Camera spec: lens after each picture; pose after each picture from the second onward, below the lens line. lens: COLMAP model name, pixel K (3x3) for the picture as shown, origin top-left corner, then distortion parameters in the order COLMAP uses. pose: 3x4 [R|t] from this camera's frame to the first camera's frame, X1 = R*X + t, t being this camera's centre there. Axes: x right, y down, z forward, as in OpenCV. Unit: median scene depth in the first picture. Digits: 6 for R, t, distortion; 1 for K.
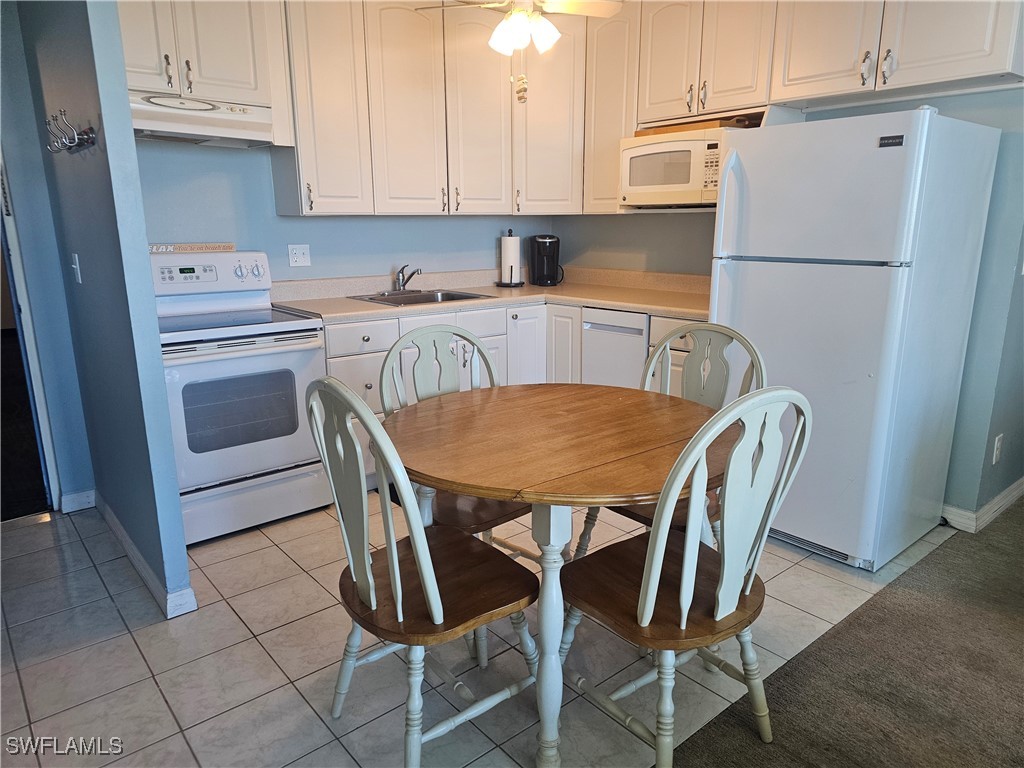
lens RADIAL K [[684.5, 0, 515.2], [0, 684.5, 387.0], [0, 0, 1]] dist [0.058463, -0.047295]
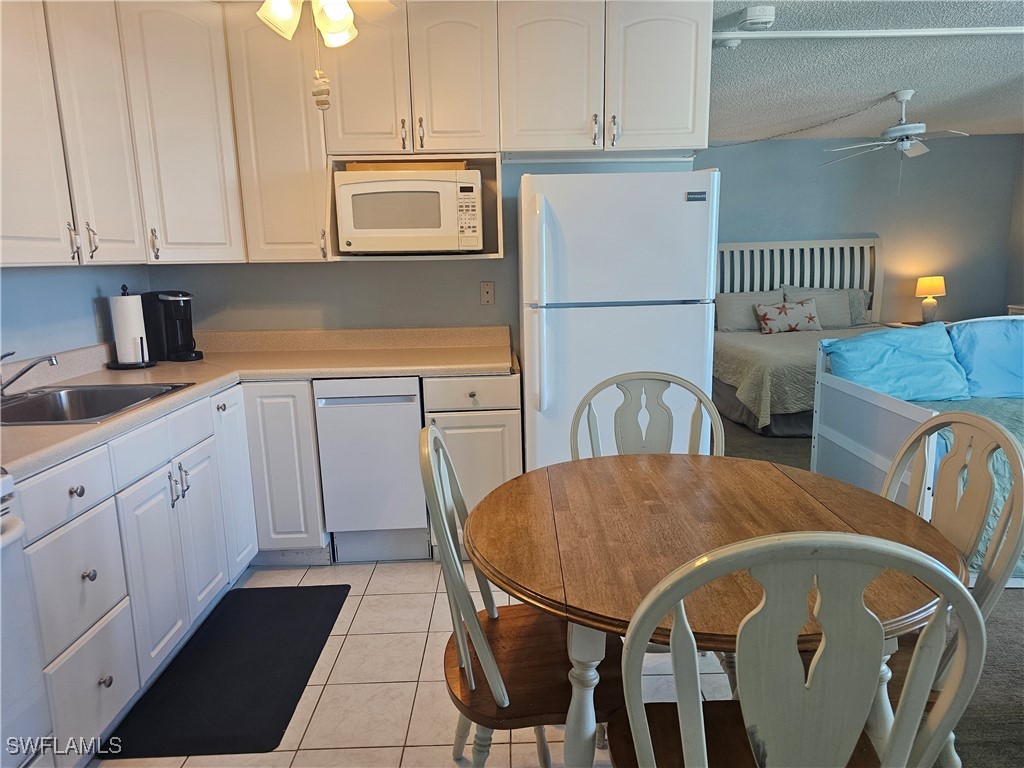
lens RADIAL K [[684.5, 0, 517.1], [0, 684.5, 394.9], [0, 0, 1]] dist [0.058463, -0.047295]
pose [[0.631395, -0.158275, 0.759137, -0.412863], [0.200814, 0.978928, 0.037078, -0.097672], [-0.749009, 0.129034, 0.649874, 0.381032]]
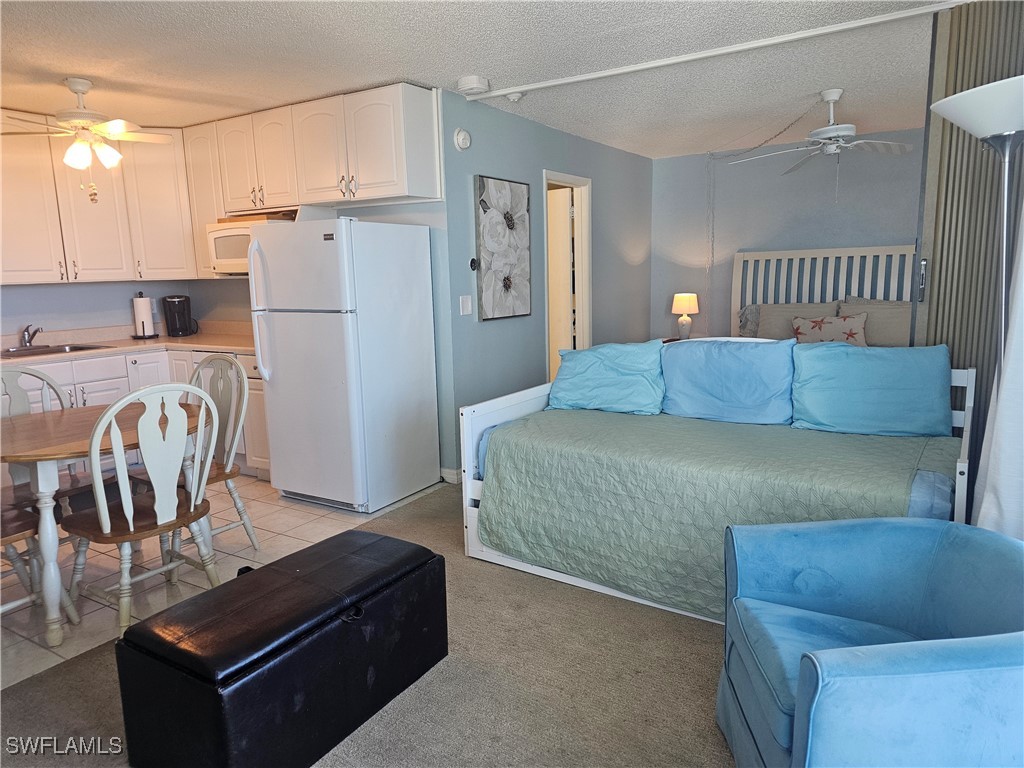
lens RADIAL K [[684.5, 0, 502.4], [0, 684.5, 379.9], [0, 0, 1]] dist [0.058463, -0.047295]
pose [[0.952890, -0.069890, 0.295156, 0.313501], [0.094249, 0.993147, -0.069110, 0.092841], [-0.288303, 0.093672, 0.952946, -0.450718]]
